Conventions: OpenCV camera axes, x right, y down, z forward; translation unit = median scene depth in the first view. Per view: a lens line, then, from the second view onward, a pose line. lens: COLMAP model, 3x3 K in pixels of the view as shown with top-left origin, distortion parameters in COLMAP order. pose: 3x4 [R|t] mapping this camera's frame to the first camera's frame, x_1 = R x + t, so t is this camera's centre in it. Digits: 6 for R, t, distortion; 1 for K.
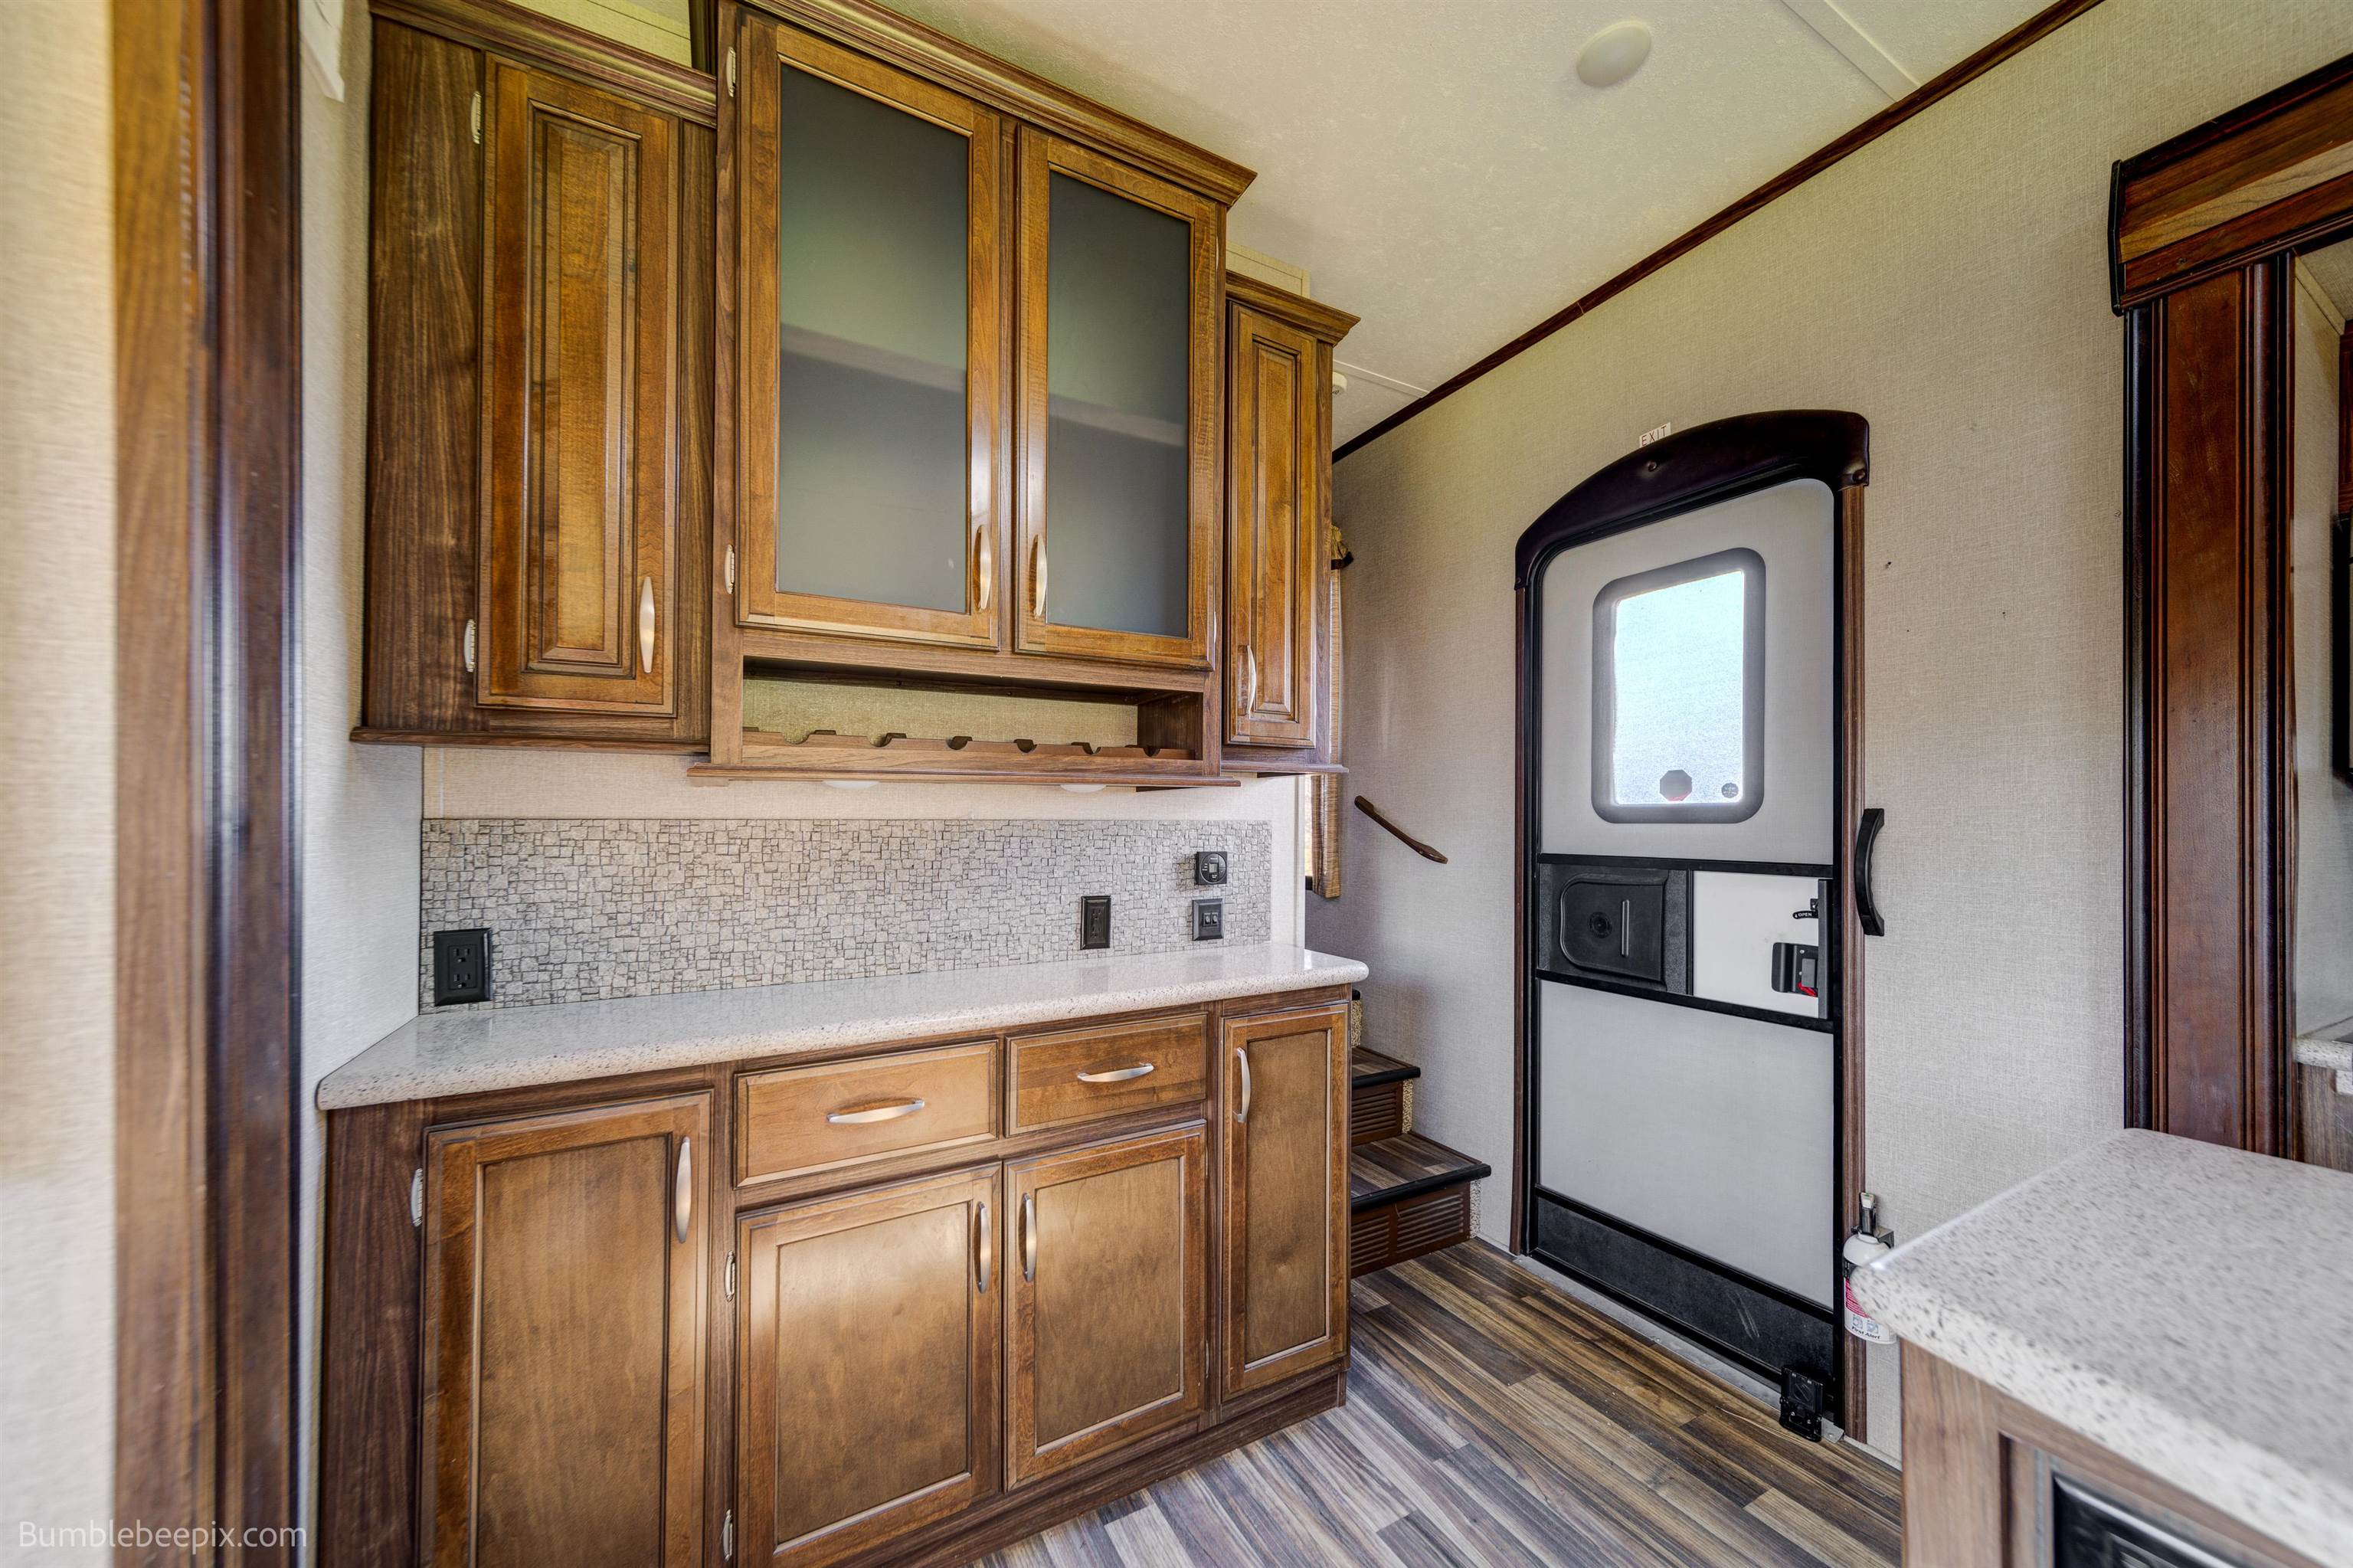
lens RADIAL K [[826.0, 0, 1176.1], [0, 826.0, 821.4], [0, 0, 1]] dist [0.001317, 0.000009]
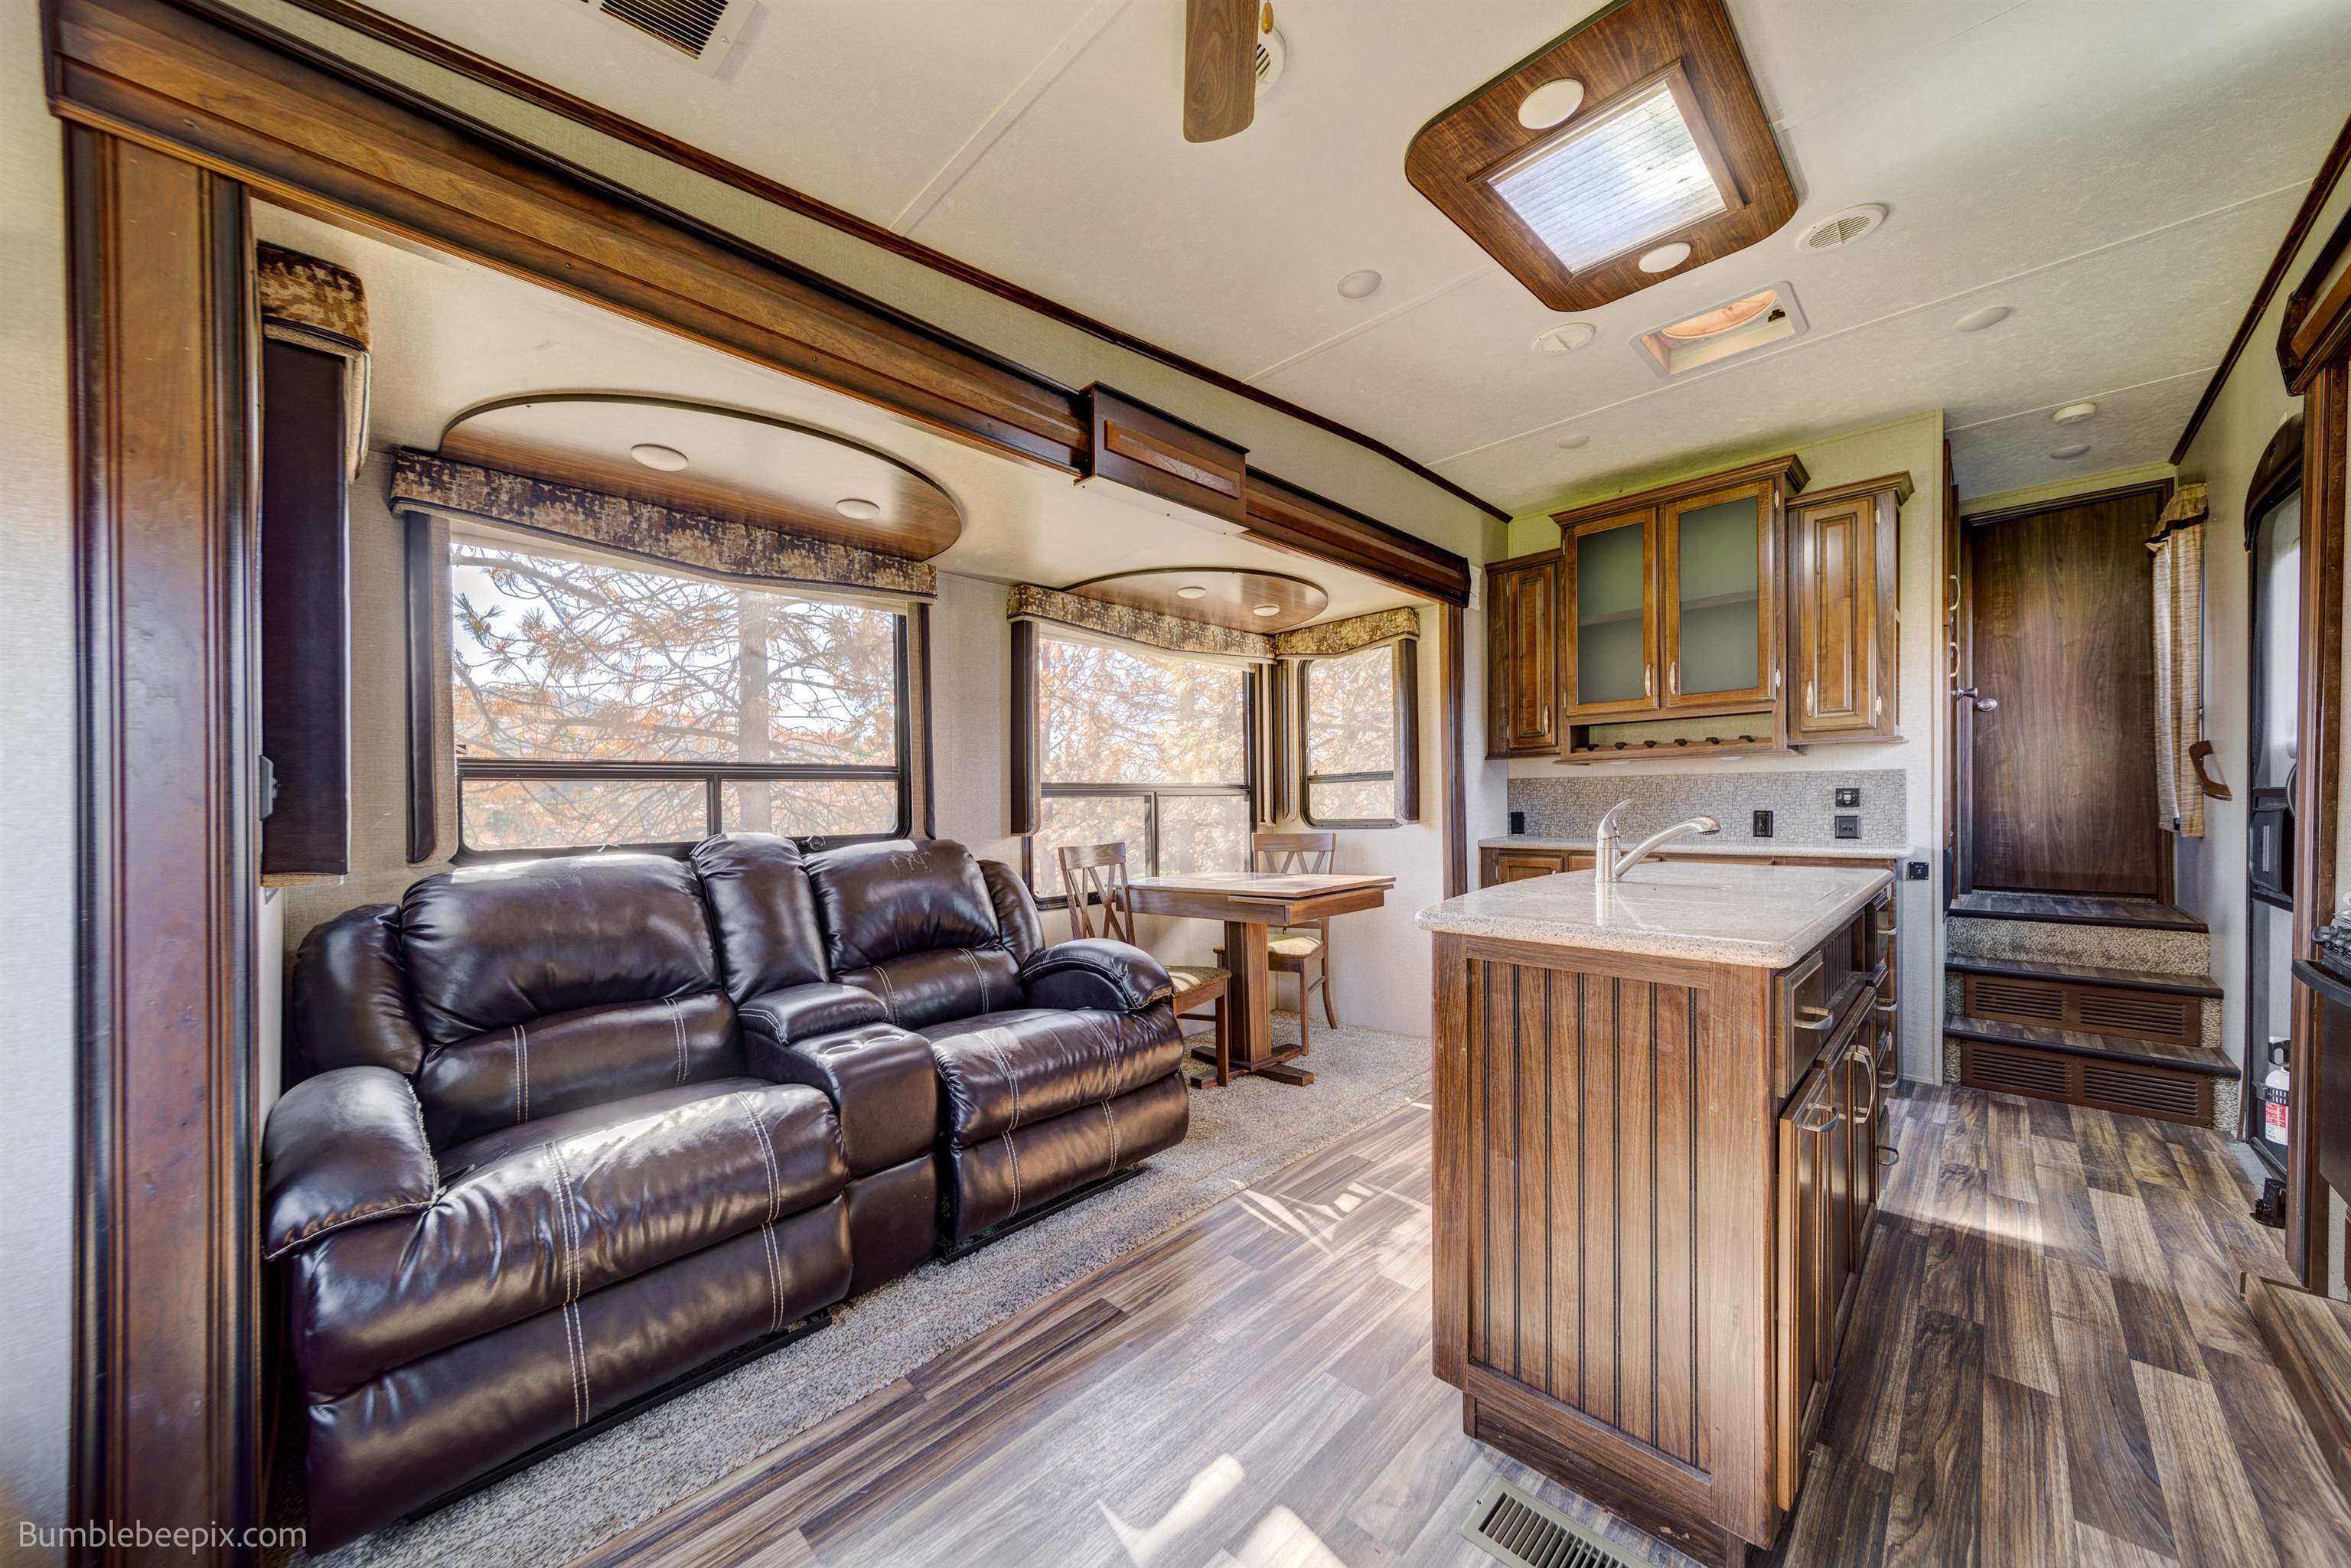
lens RADIAL K [[819.6, 0, 1182.5], [0, 819.6, 794.5], [0, 0, 1]] dist [-0.000203, -0.000029]
pose [[0.294917, -0.011979, -0.955448, 1.949344], [0.013665, 0.999872, -0.008318, 0.068918], [0.955425, -0.010603, 0.295043, -1.304961]]
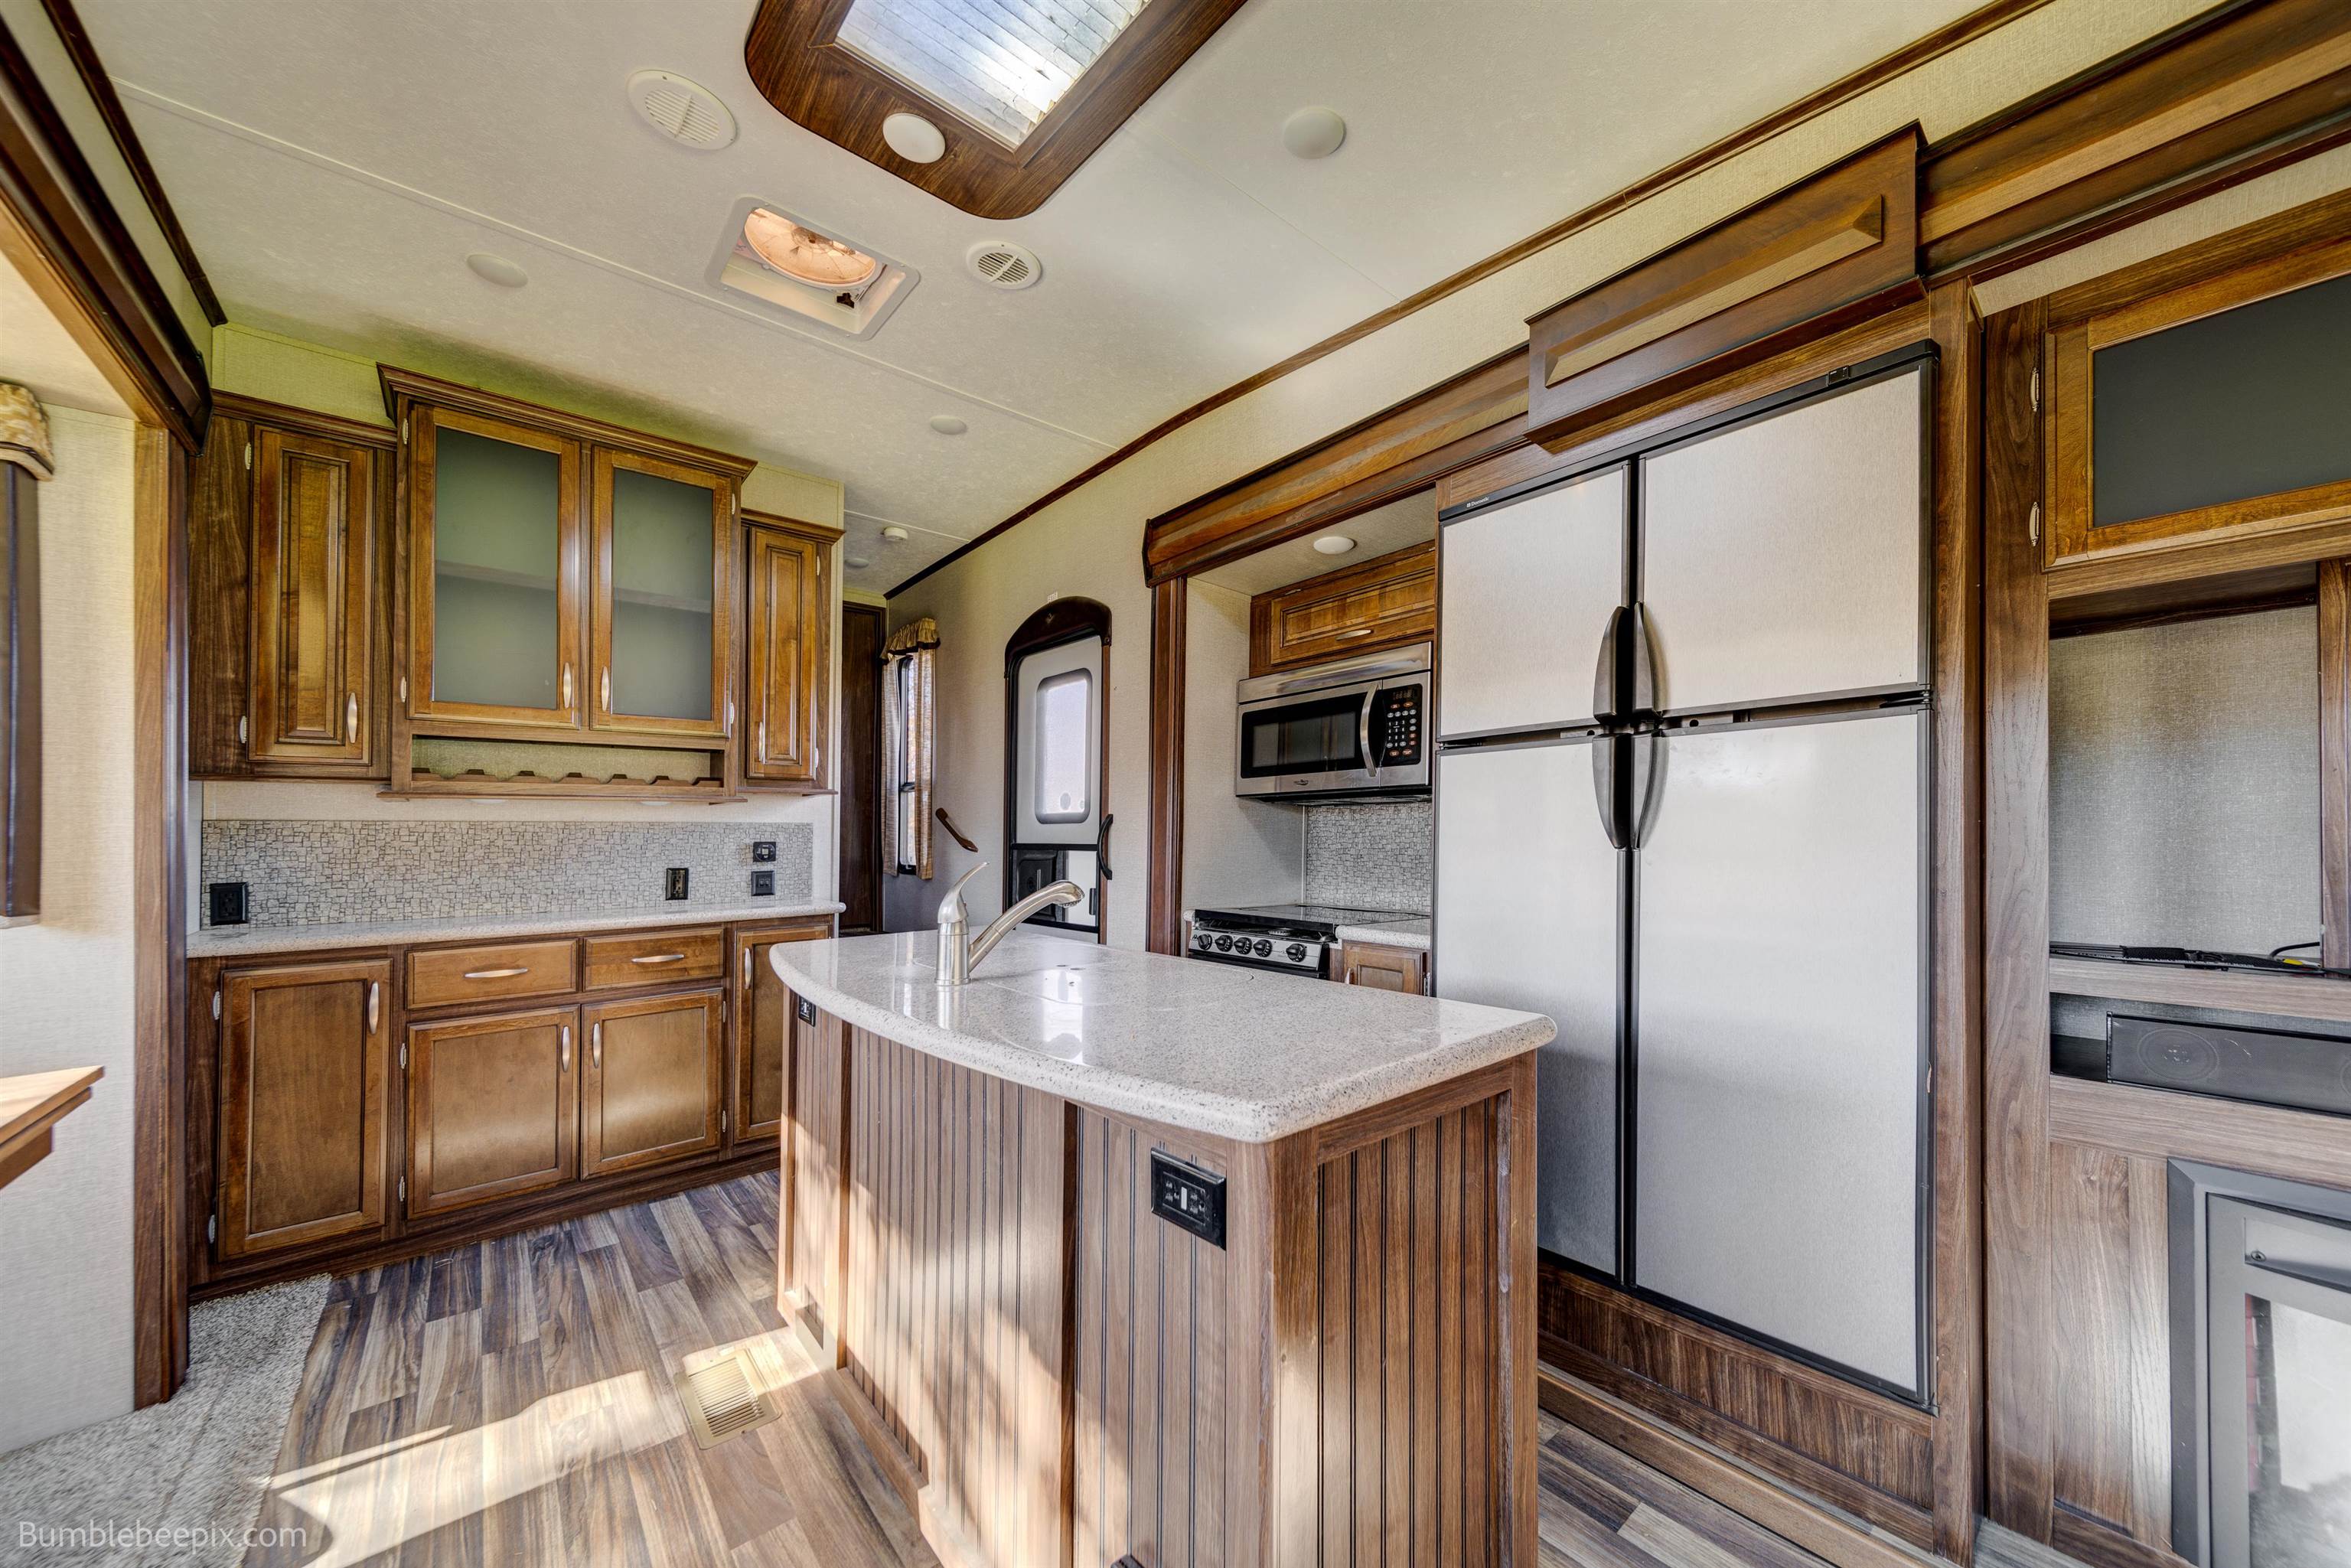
lens RADIAL K [[826.8, 0, 1185.5], [0, 826.8, 826.5], [0, 0, 1]] dist [-0.000612, -0.000191]
pose [[0.977072, -0.005759, 0.212833, 0.768625], [0.007893, 0.999927, -0.009179, 0.042797], [-0.212764, 0.010648, 0.977046, -1.173764]]
